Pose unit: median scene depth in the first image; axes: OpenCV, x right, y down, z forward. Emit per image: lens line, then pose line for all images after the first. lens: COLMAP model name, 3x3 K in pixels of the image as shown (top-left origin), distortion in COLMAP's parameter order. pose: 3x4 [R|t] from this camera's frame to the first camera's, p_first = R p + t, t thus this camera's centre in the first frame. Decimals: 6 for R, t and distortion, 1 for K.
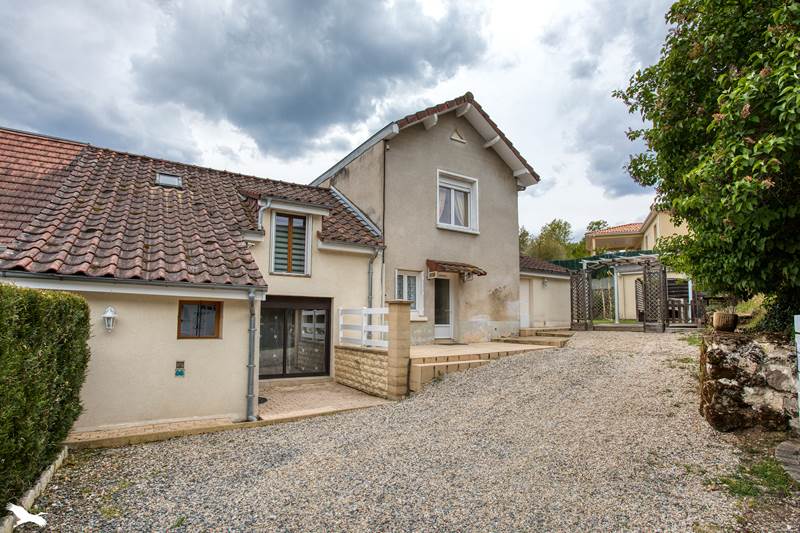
lens RADIAL K [[391.9, 0, 400.0], [0, 391.9, 266.5], [0, 0, 1]] dist [-0.074844, 0.029406]
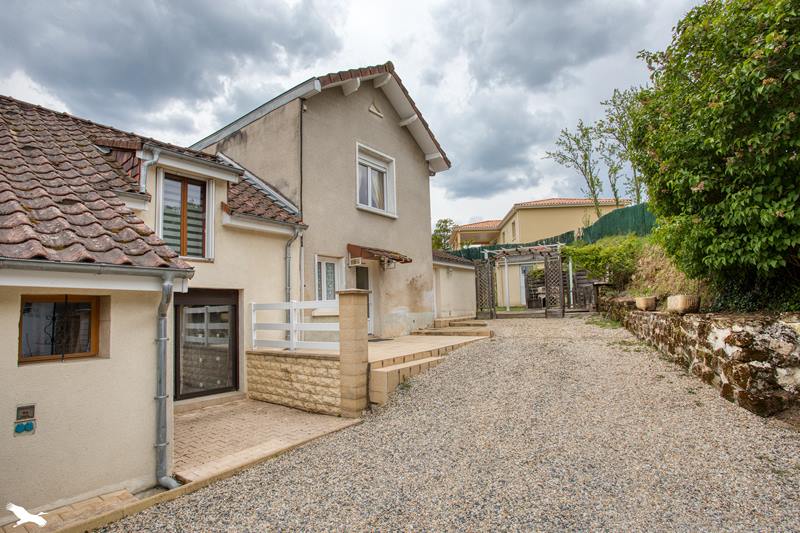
lens RADIAL K [[391.9, 0, 400.0], [0, 391.9, 266.5], [0, 0, 1]] dist [-0.074844, 0.029406]
pose [[0.939773, 0.001374, 0.341797, -0.142145], [-0.007543, 0.999832, 0.016720, 0.019425], [-0.341716, -0.018291, 0.939625, 0.178123]]
